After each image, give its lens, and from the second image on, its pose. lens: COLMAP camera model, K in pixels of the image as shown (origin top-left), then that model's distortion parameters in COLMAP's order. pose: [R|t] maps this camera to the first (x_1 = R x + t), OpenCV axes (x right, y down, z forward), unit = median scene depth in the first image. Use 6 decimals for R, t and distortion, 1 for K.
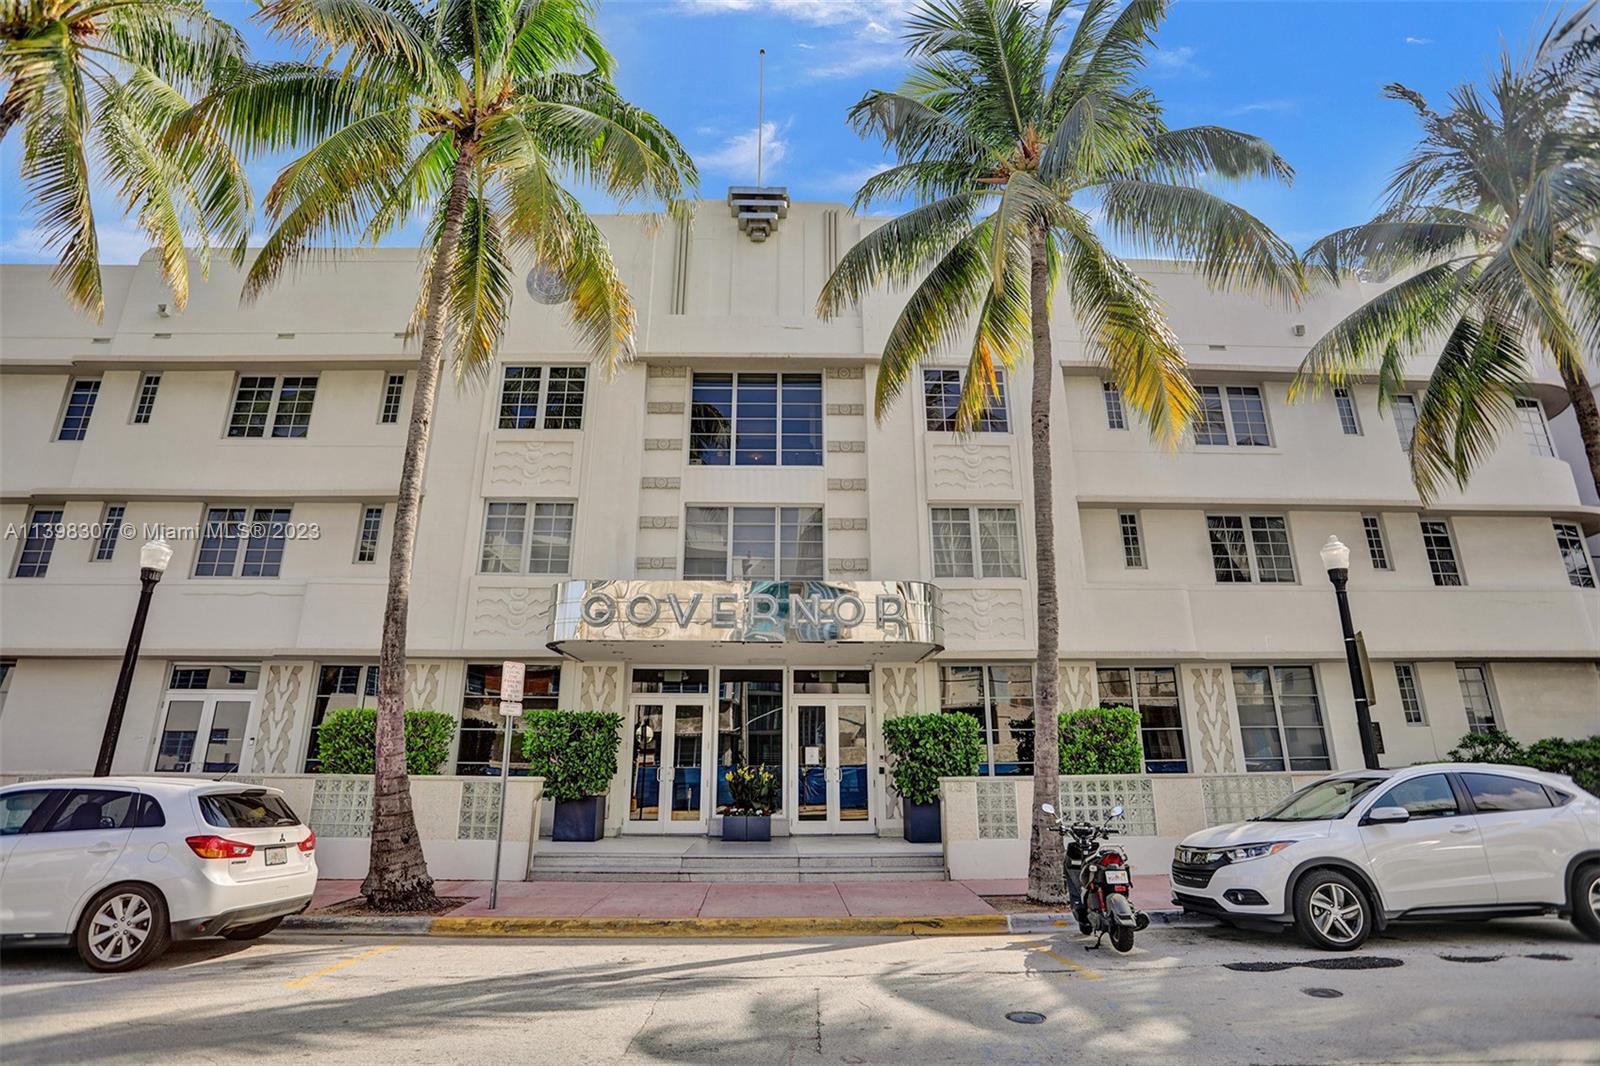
lens RADIAL K [[768.0, 0, 800.0], [0, 768.0, 533.0], [0, 0, 1]] dist [-0.062612, 0.000867]
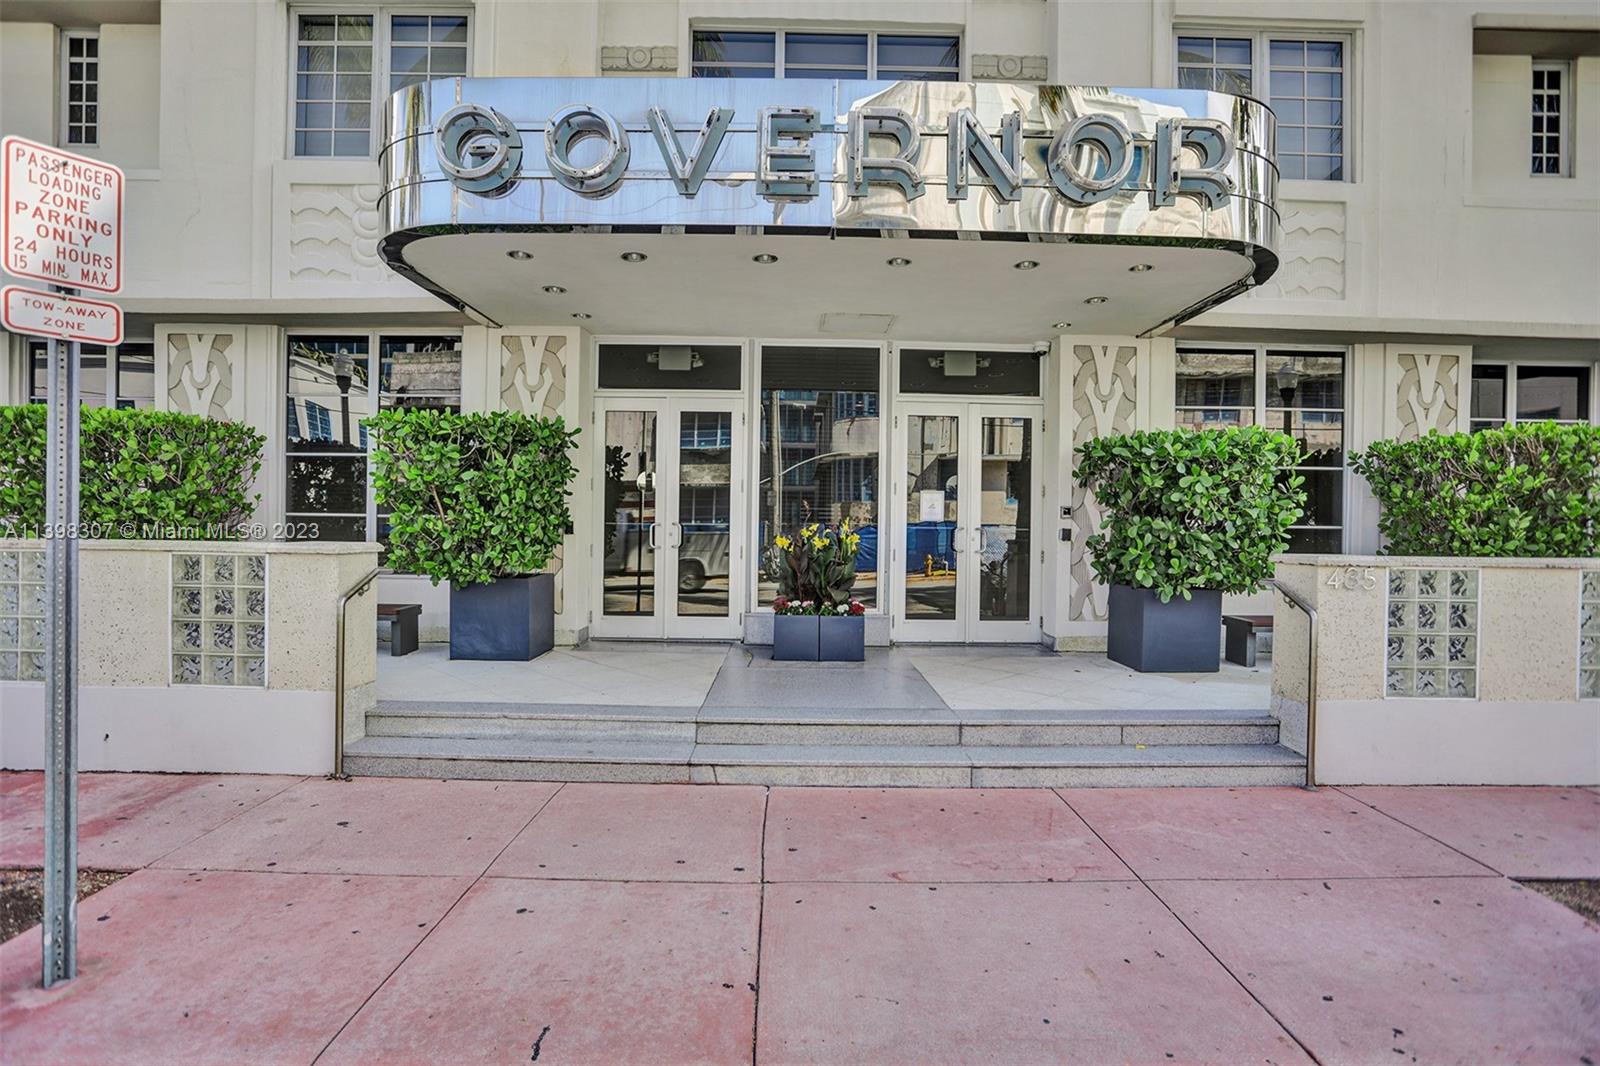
lens RADIAL K [[888.8, 0, 800.0], [0, 888.8, 533.0], [0, 0, 1]] dist [-0.067807, 0.043730]
pose [[0.999307, 0.015382, -0.033891, -0.061577], [-0.004539, 0.954175, 0.299216, 0.130768], [0.036941, -0.298855, 0.953583, 0.419595]]
